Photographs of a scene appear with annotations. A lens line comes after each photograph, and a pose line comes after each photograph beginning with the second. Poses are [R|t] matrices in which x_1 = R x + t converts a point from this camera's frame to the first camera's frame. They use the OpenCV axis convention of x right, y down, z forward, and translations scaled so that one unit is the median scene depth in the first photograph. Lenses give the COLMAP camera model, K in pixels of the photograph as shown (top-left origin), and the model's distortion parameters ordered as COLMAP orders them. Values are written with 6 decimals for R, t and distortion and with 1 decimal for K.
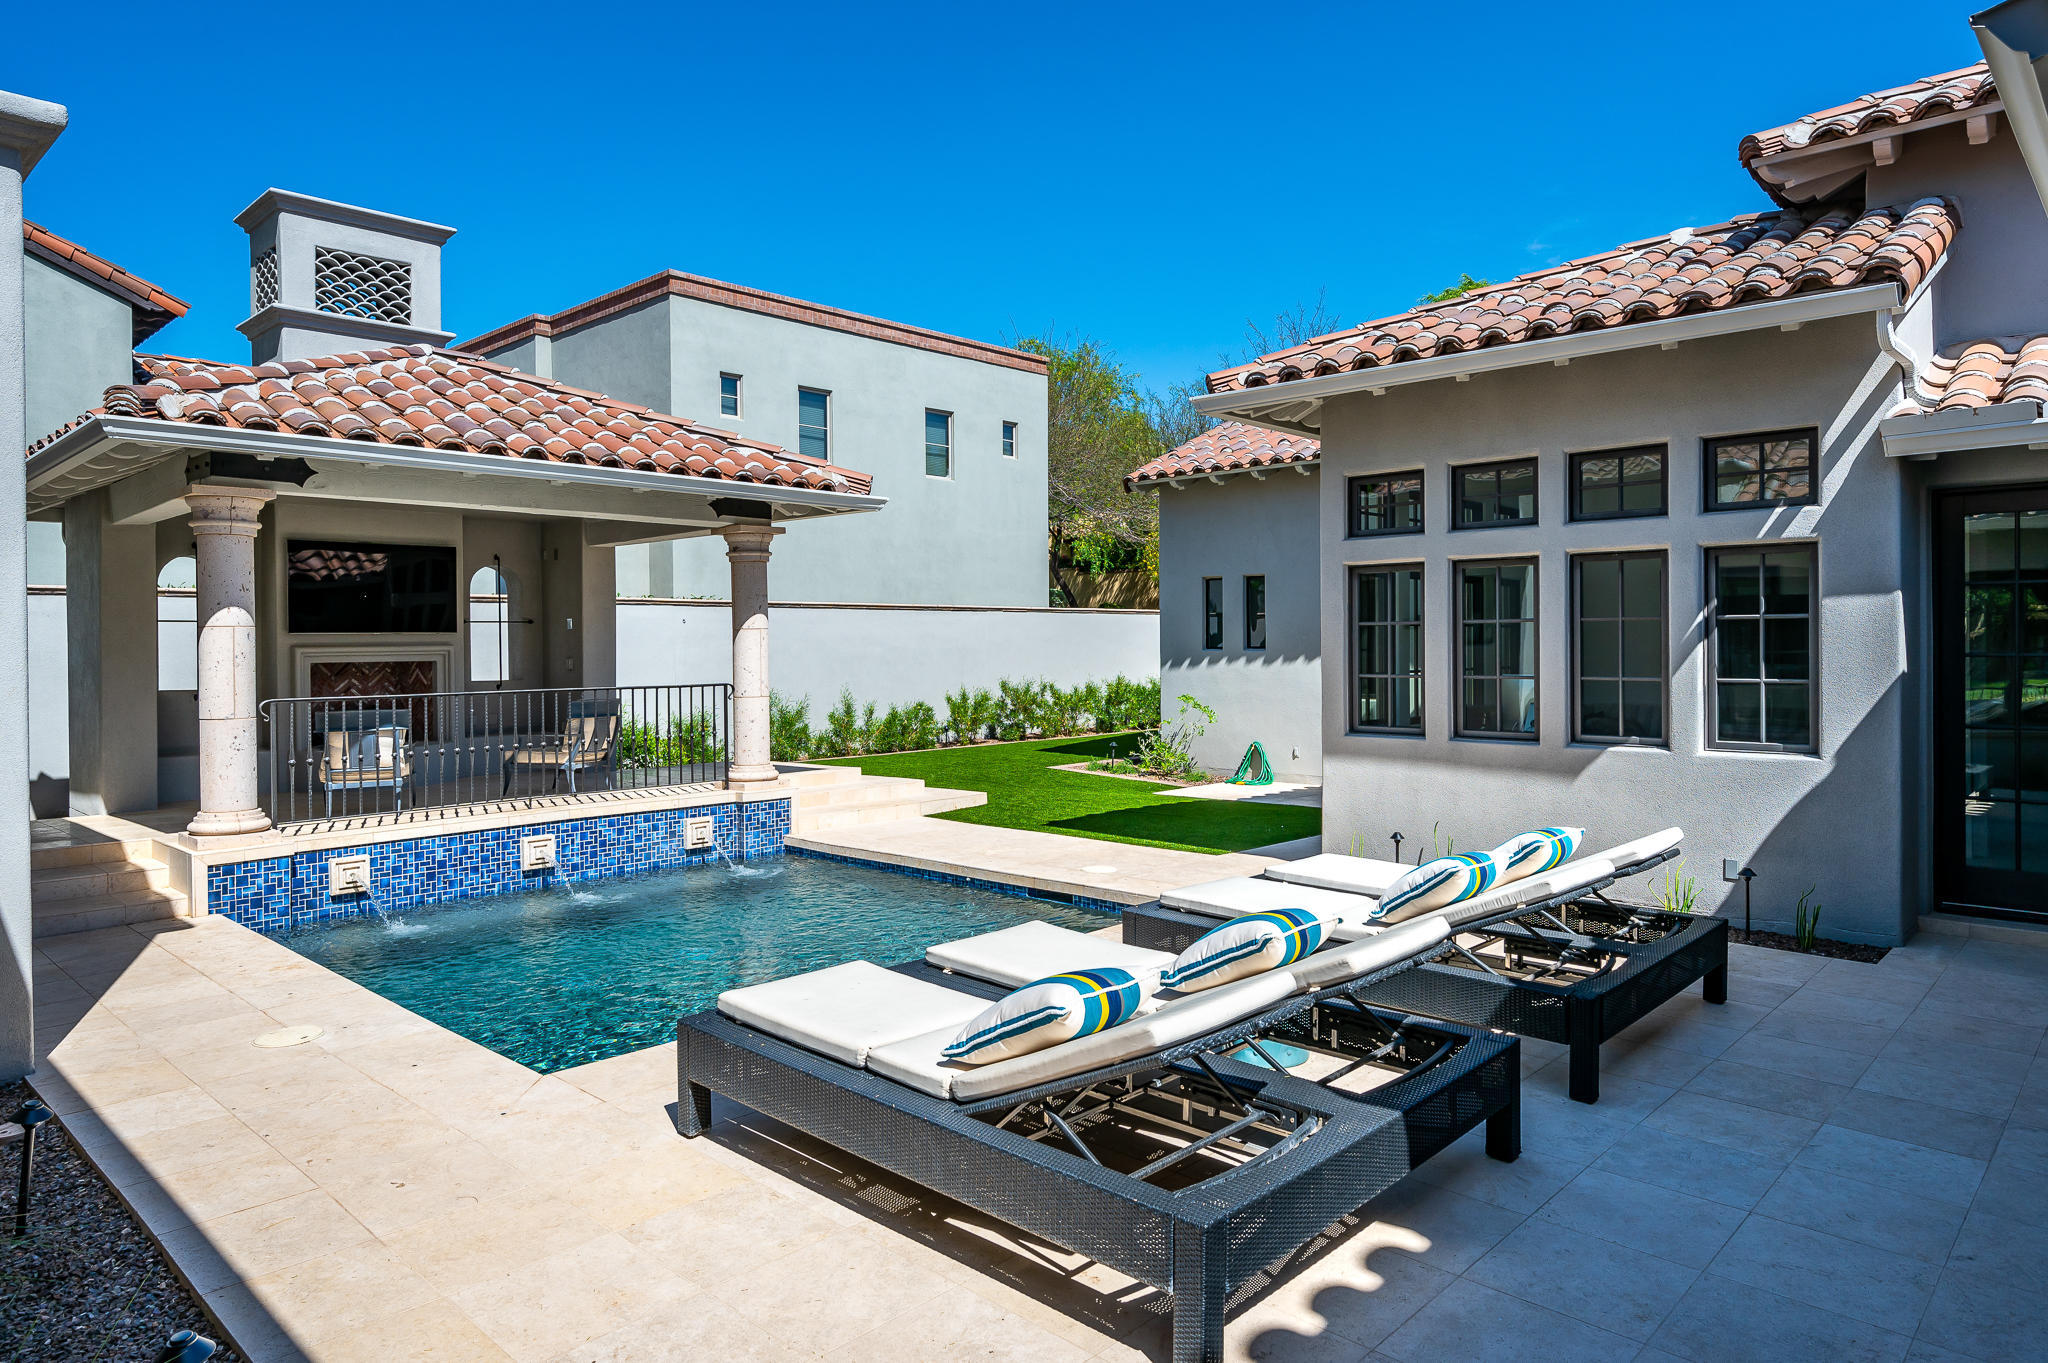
lens RADIAL K [[1189.1, 0, 1023.4], [0, 1189.1, 672.4], [0, 0, 1]] dist [-0.003241, -0.001334]
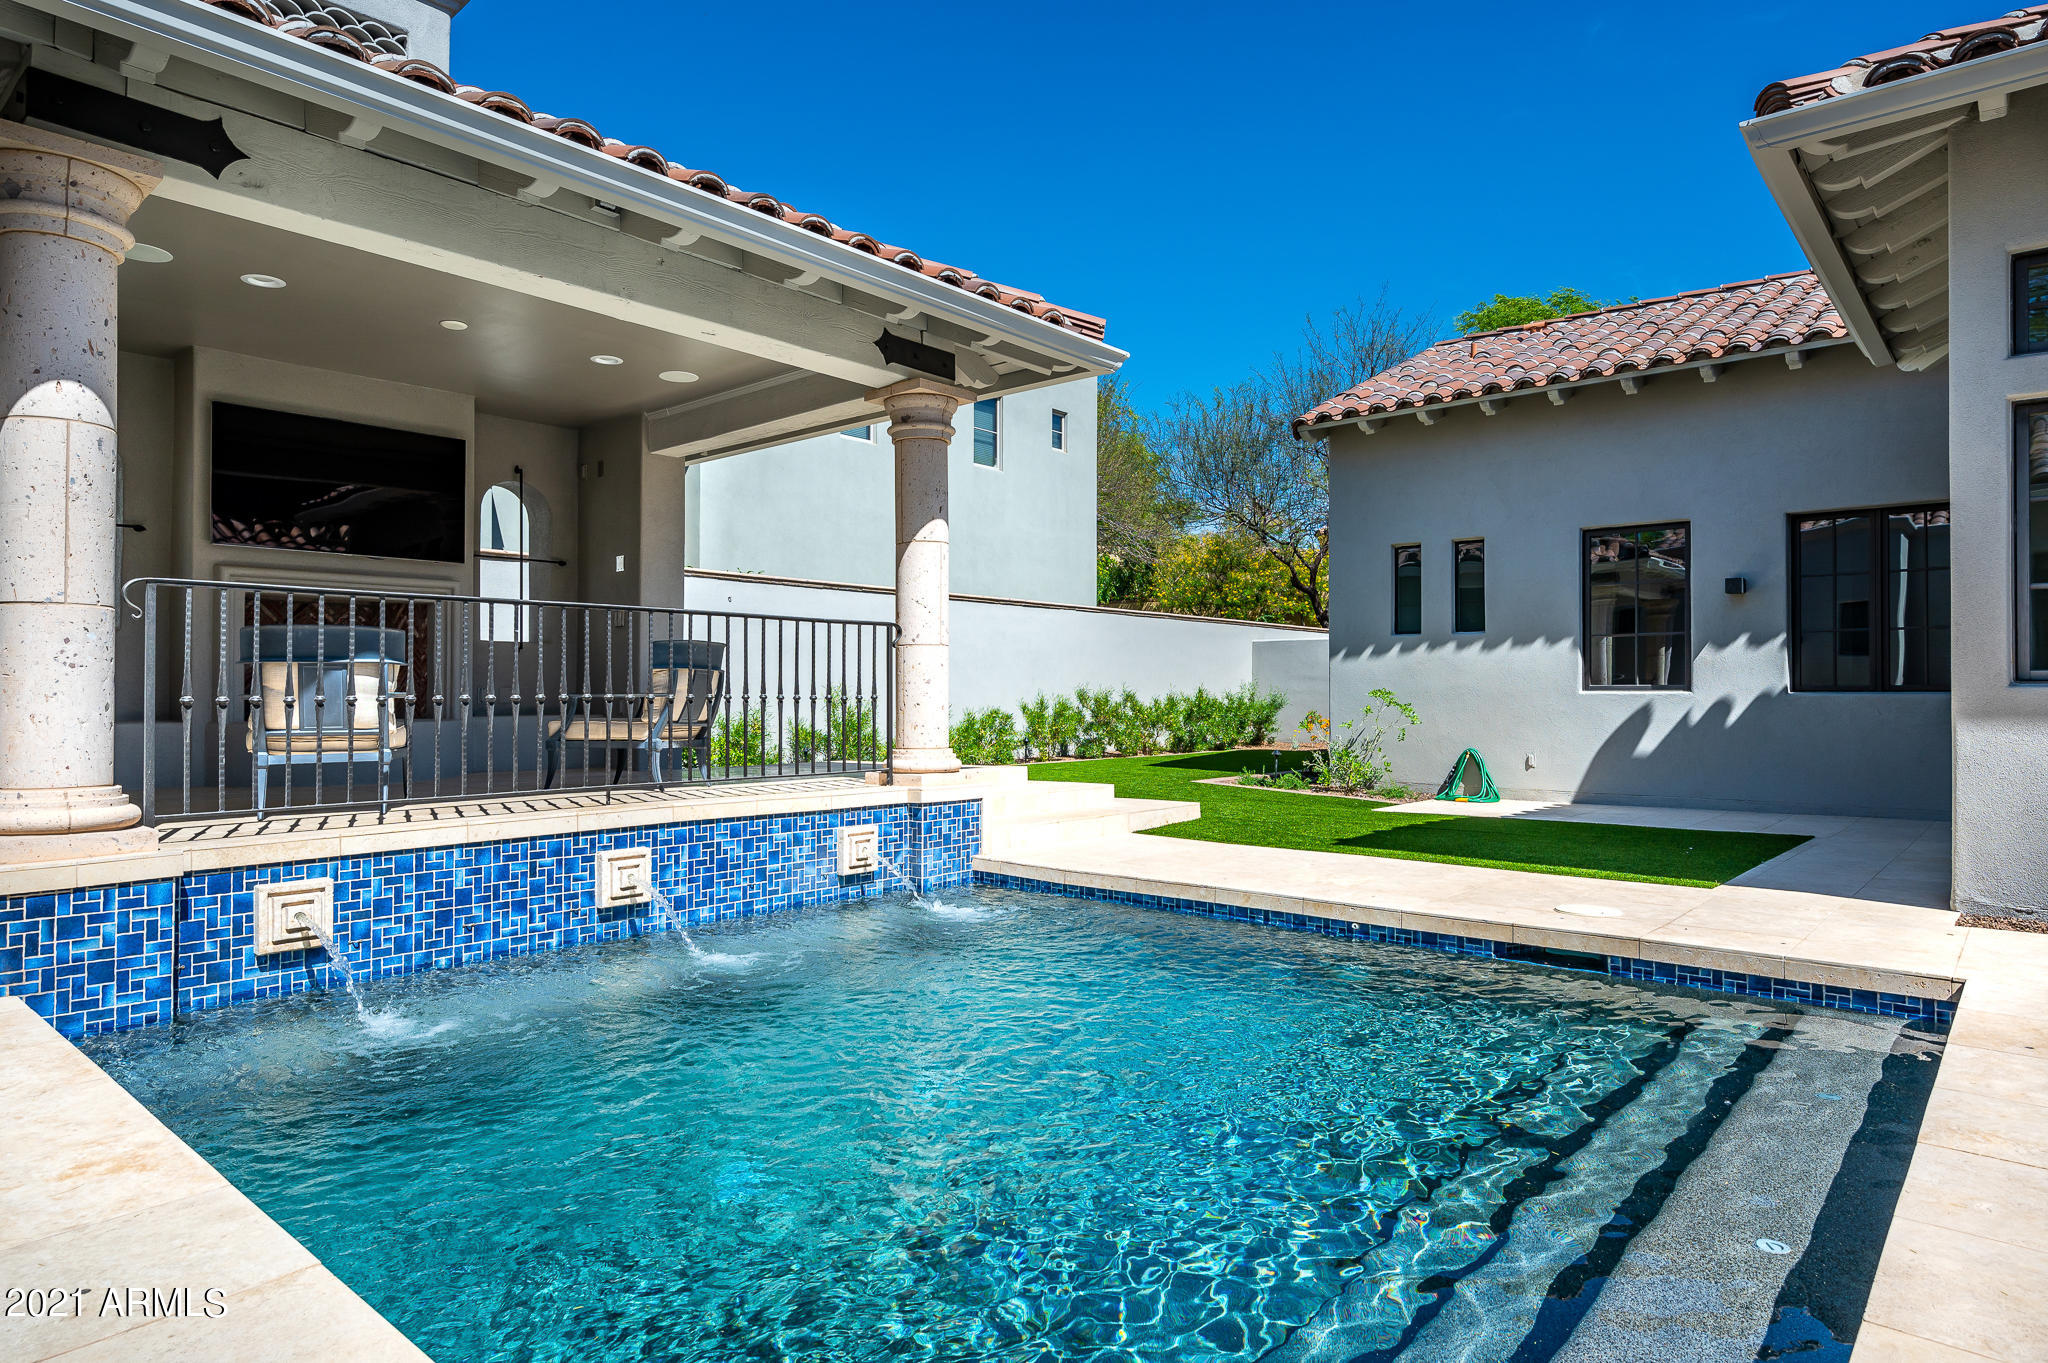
lens RADIAL K [[1185.5, 0, 1027.8], [0, 1185.5, 687.2], [0, 0, 1]] dist [0.000610, -0.000034]
pose [[0.999533, 0.009598, 0.029020, -0.200453], [-0.009005, 0.999749, -0.020503, 0.059826], [-0.029209, 0.020232, 0.999369, 0.359289]]
